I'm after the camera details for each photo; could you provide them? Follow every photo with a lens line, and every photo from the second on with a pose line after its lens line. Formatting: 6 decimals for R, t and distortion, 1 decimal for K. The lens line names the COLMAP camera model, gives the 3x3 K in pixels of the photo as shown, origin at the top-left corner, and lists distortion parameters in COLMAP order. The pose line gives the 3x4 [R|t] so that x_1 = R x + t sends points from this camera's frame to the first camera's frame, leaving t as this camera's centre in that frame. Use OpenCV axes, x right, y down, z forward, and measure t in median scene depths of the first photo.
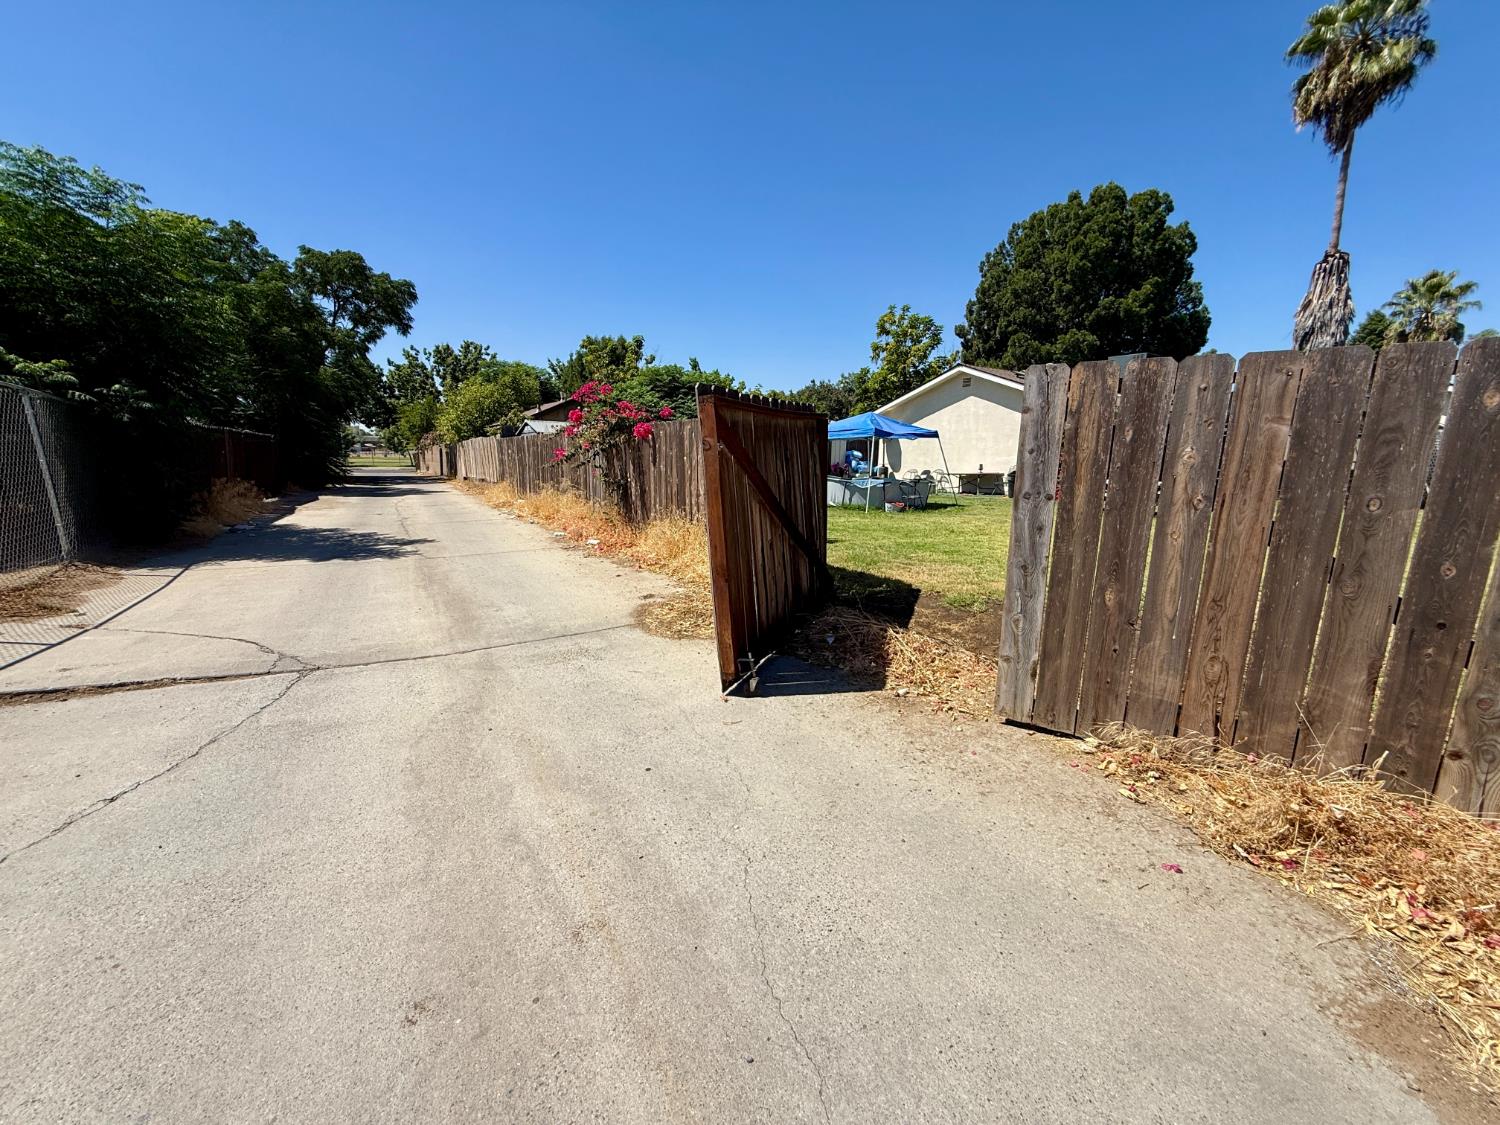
lens RADIAL K [[599.0, 0, 745.4], [0, 599.0, 564.4], [0, 0, 1]] dist [-0.001852, 0.000780]
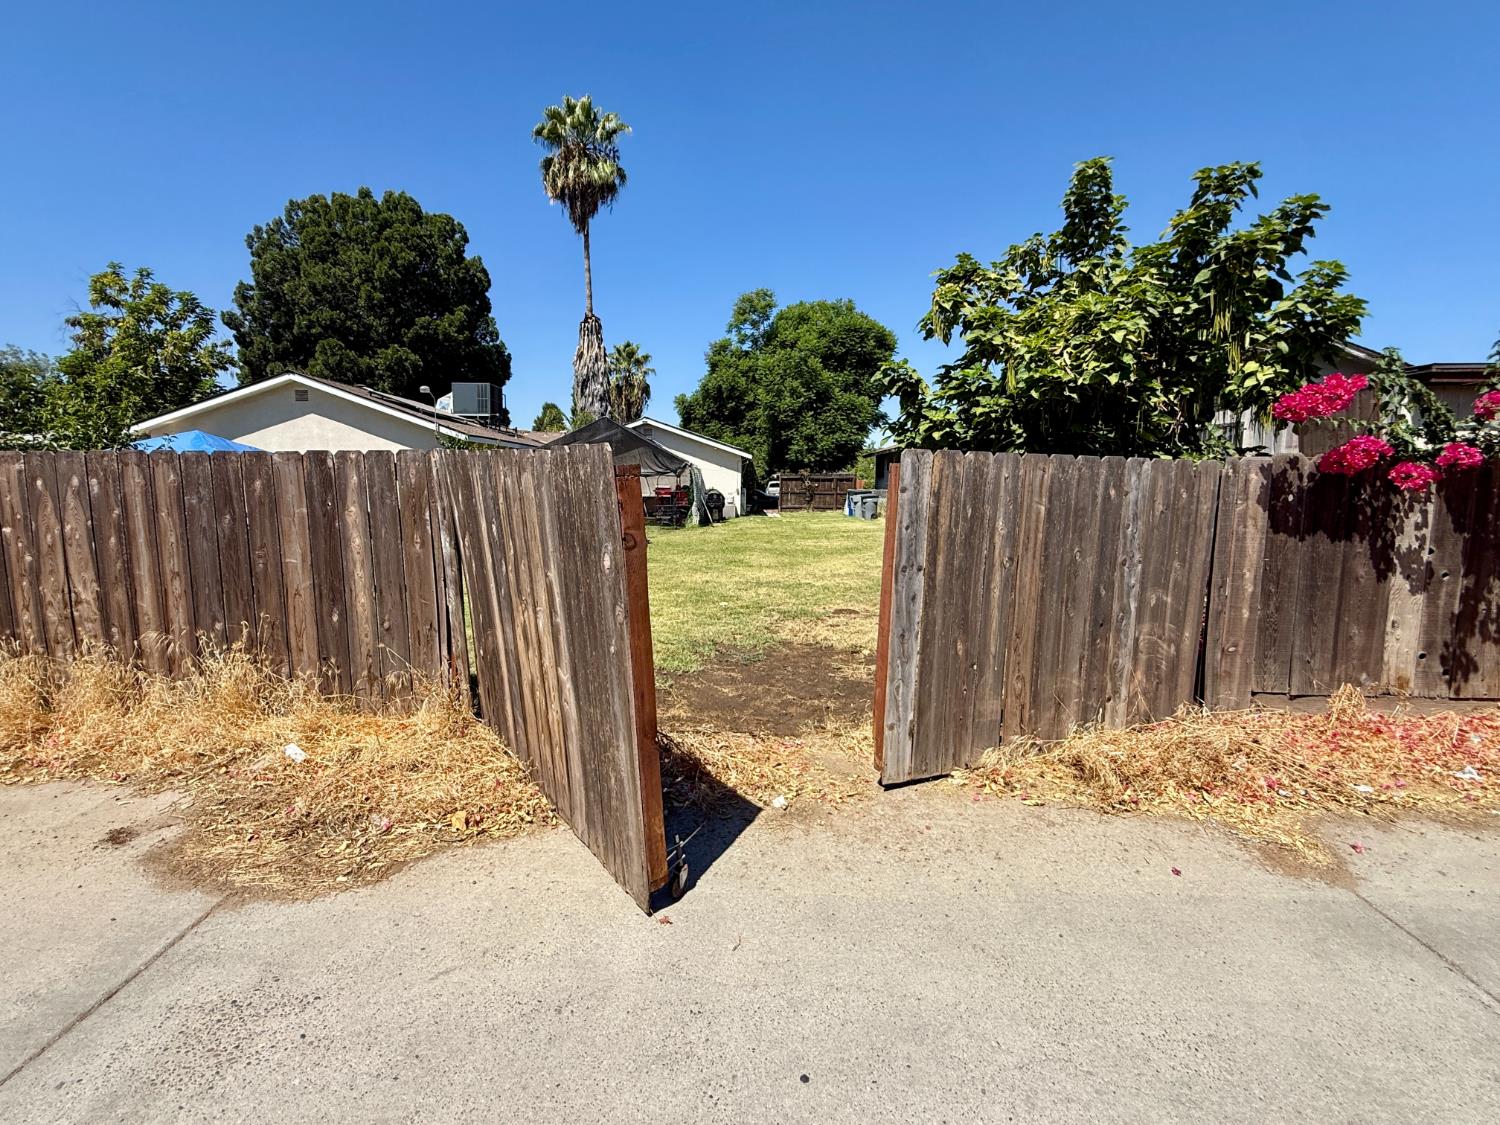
lens RADIAL K [[689.5, 0, 738.5], [0, 689.5, 566.1], [0, 0, 1]] dist [0.000833, 0.000541]
pose [[0.529608, -0.110219, 0.841051, -0.076967], [0.156312, 0.987223, 0.030945, -0.022127], [-0.833716, 0.115078, 0.540070, 0.063861]]
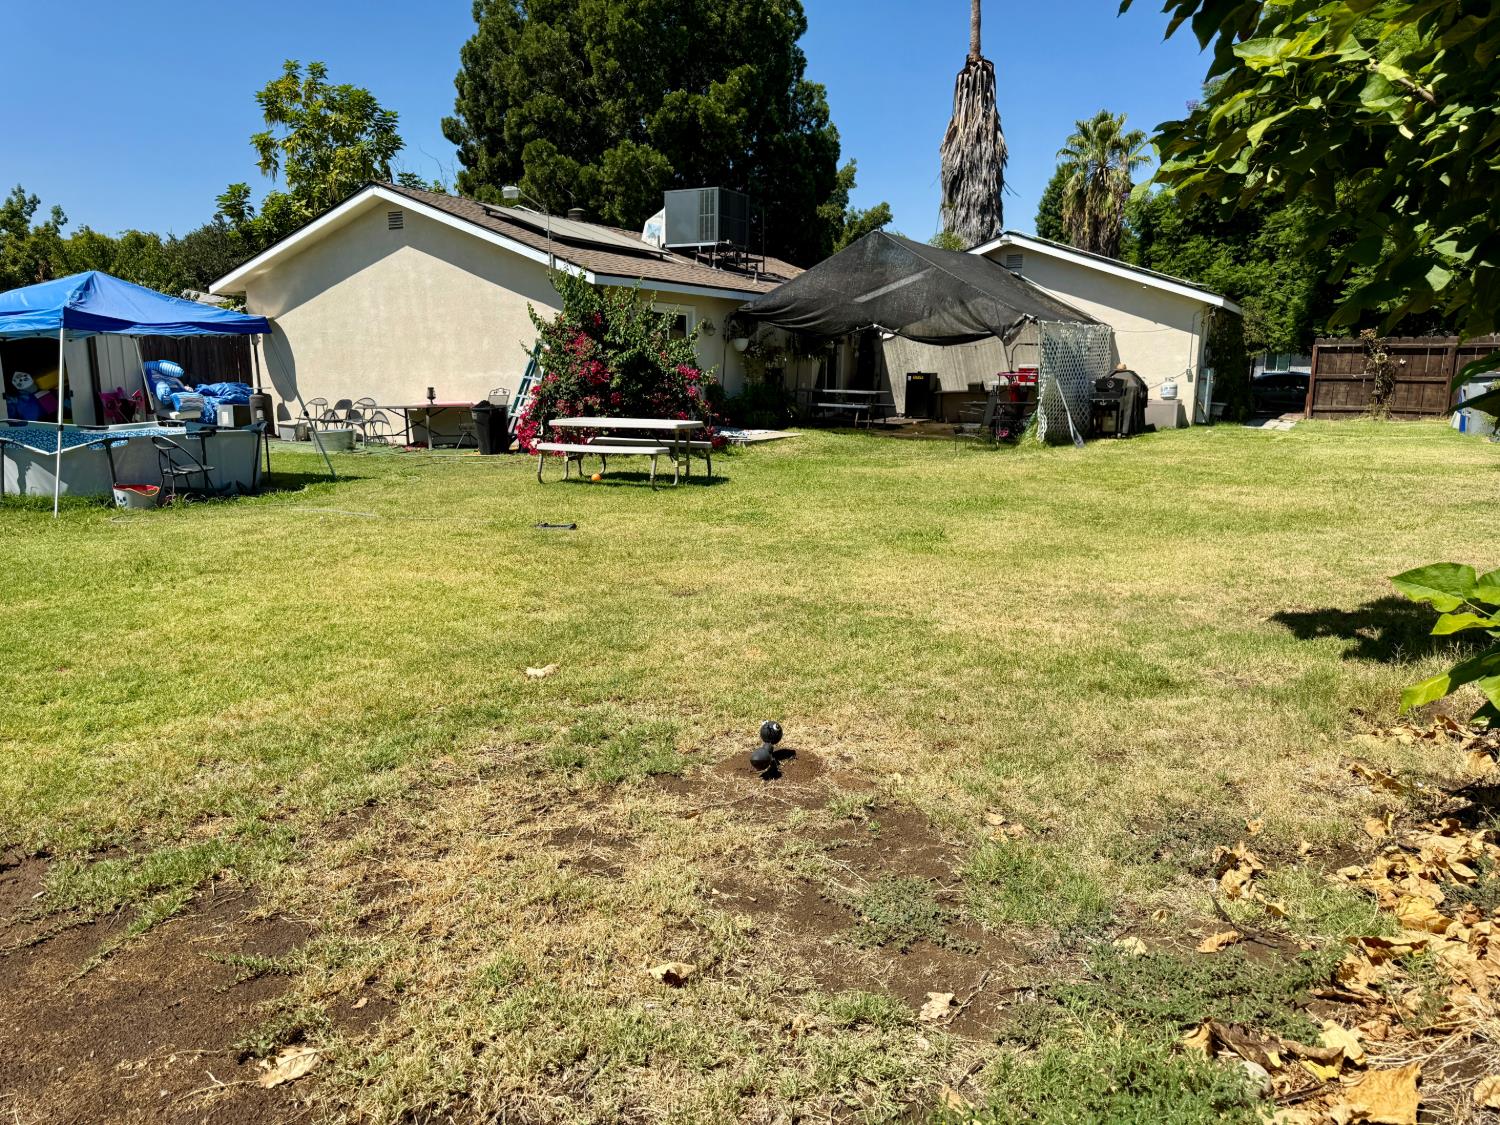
lens RADIAL K [[1063.4, 0, 750.5], [0, 1063.4, 554.2], [0, 0, 1]] dist [0.049800, -0.070611]
pose [[0.877572, -0.093523, 0.470236, 0.143067], [0.095374, 0.995242, 0.019949, -0.016093], [-0.469864, 0.027342, 0.882315, 0.072034]]
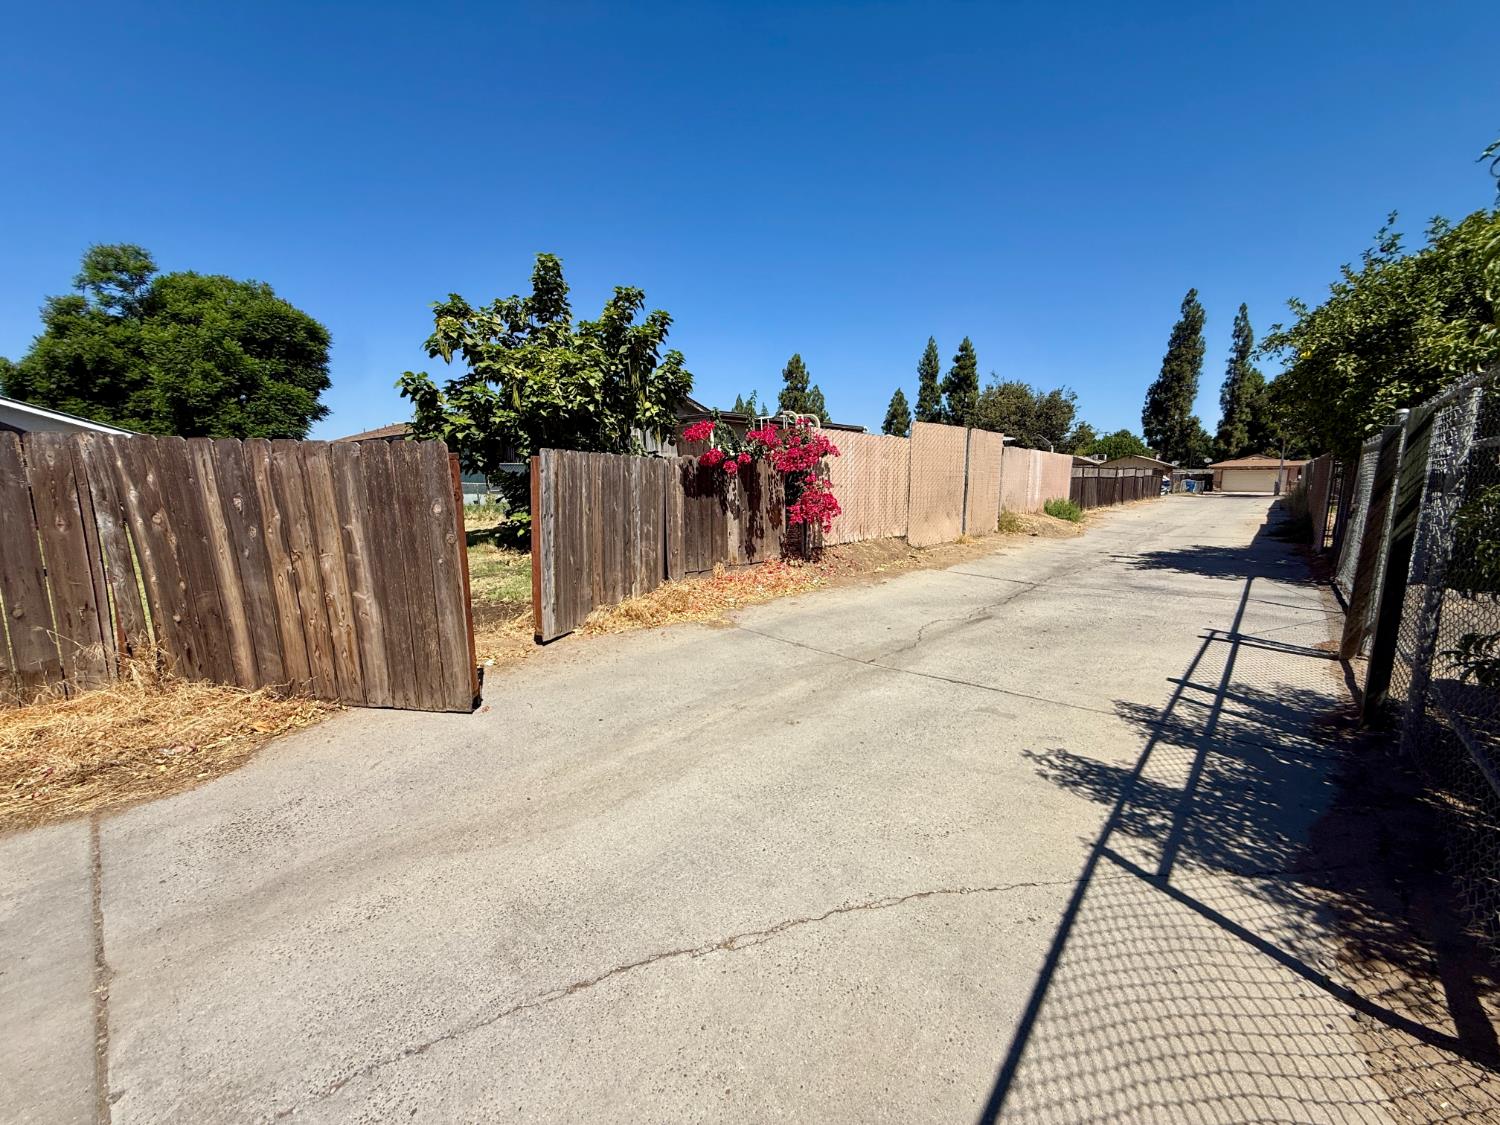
lens RADIAL K [[599.0, 0, 747.2], [0, 599.0, 566.7], [0, 0, 1]] dist [-0.001852, 0.000780]
pose [[-0.285560, -0.151405, 0.946326, -0.163961], [0.172150, 0.963277, 0.206064, -0.026071], [-0.942772, 0.221754, -0.249009, 0.098538]]
